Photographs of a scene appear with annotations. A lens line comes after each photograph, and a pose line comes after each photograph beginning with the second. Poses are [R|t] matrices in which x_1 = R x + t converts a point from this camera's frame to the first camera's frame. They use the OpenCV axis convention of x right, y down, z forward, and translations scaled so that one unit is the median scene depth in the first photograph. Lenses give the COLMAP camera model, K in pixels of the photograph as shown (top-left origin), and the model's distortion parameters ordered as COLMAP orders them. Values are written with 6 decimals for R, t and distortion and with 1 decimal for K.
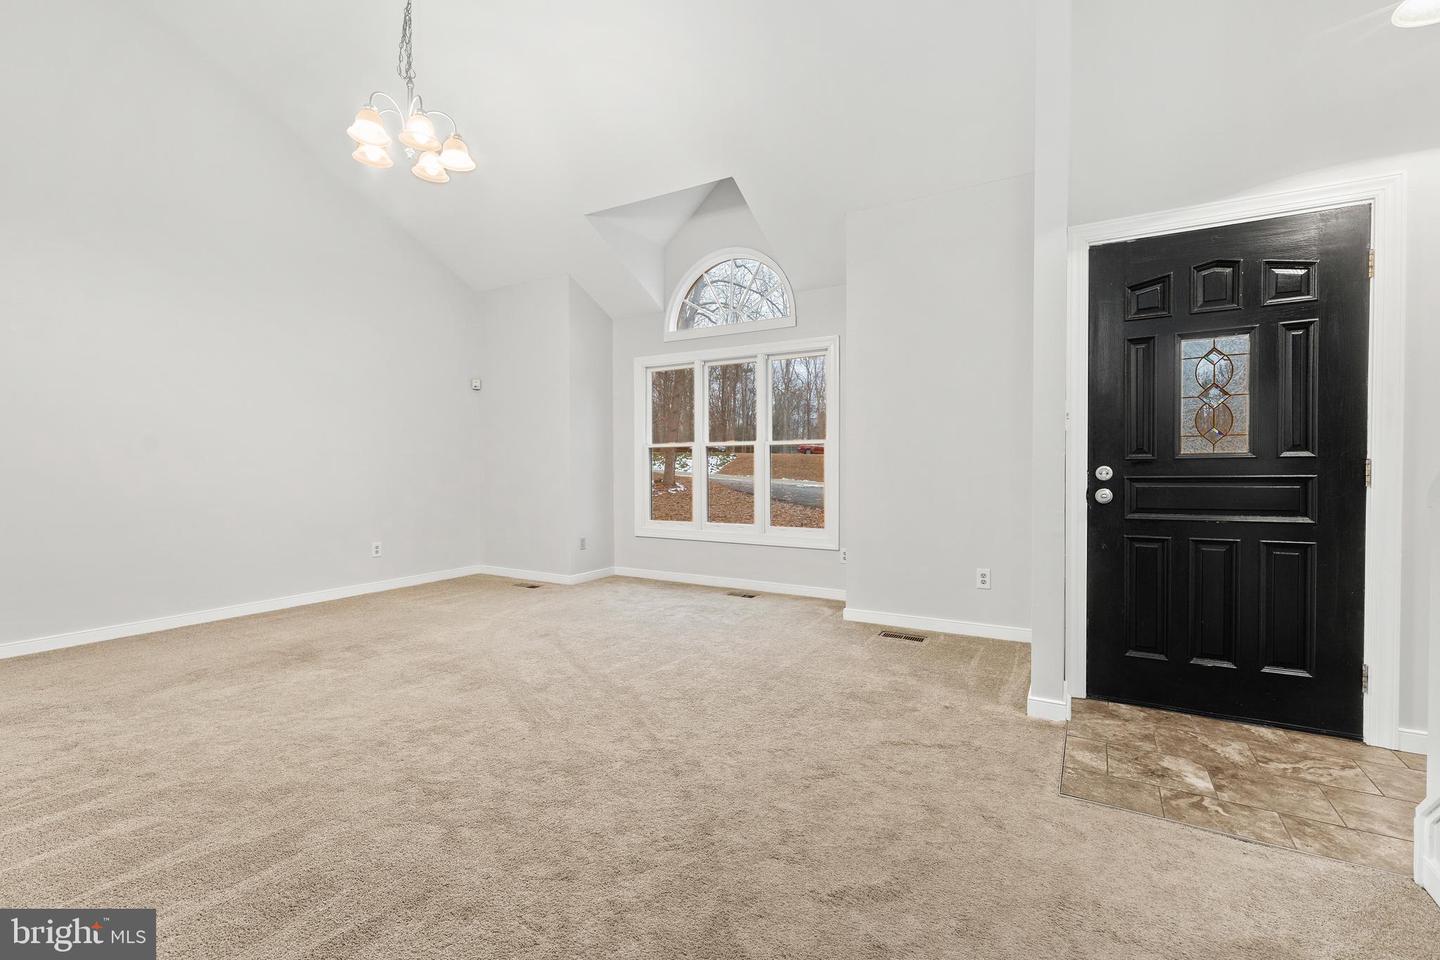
lens RADIAL K [[628.9, 0, 720.0], [0, 628.9, 480.0], [0, 0, 1]] dist [-0.001525, -0.000040]
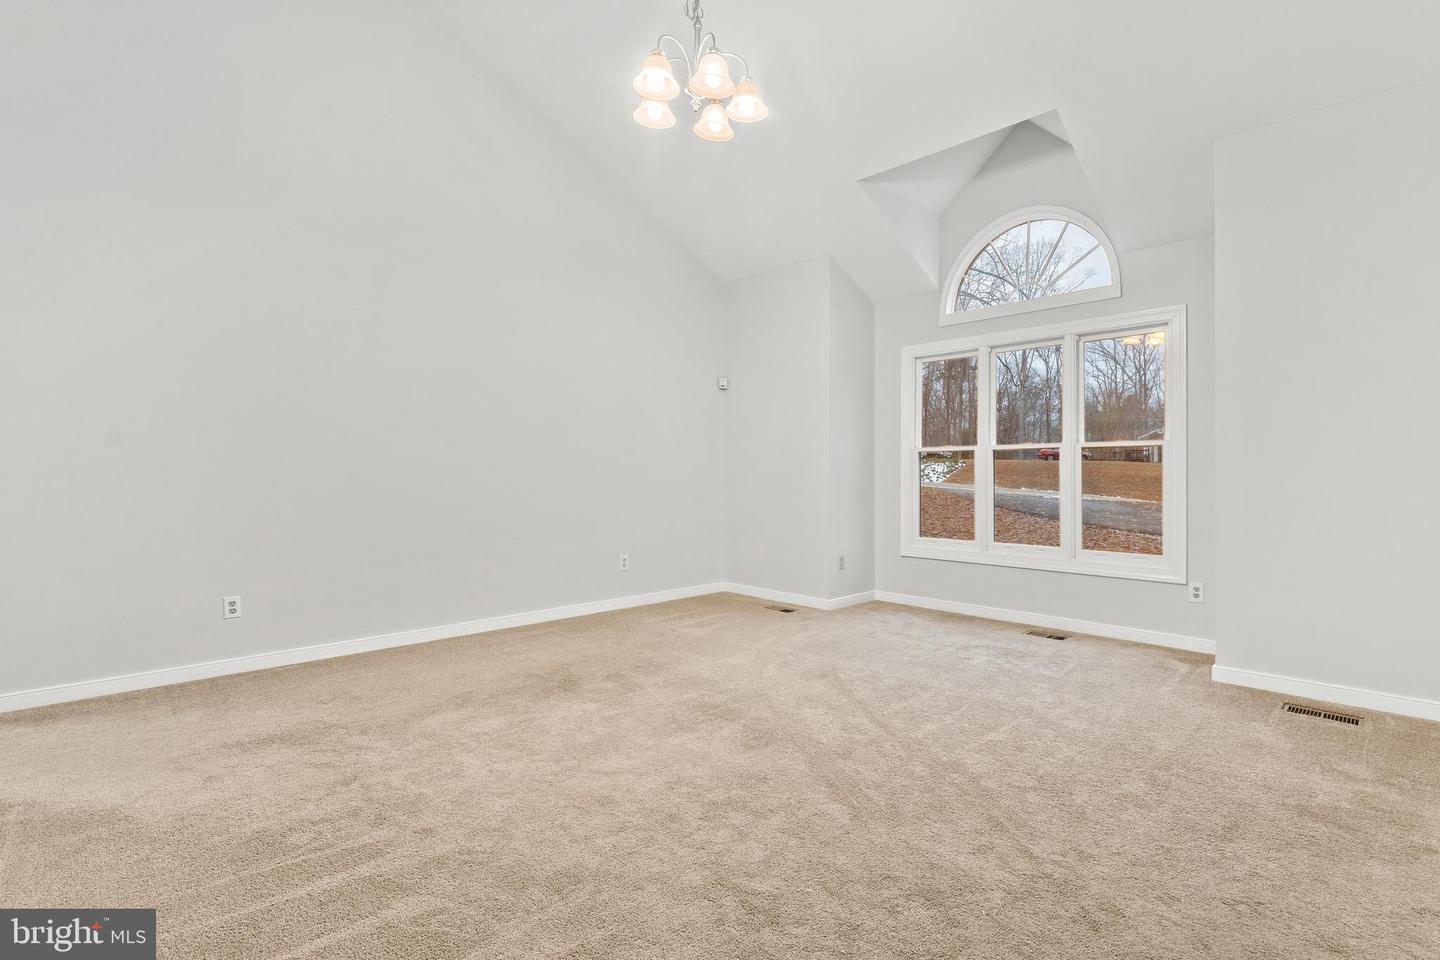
lens RADIAL K [[619.2, 0, 749.0], [0, 619.2, 472.4], [0, 0, 1]] dist [-0.001575, -0.000026]
pose [[0.975275, 0.002781, -0.220976, -0.218393], [-0.008096, 0.999699, -0.023152, -0.003674], [0.220845, 0.024369, 0.975004, 0.194406]]
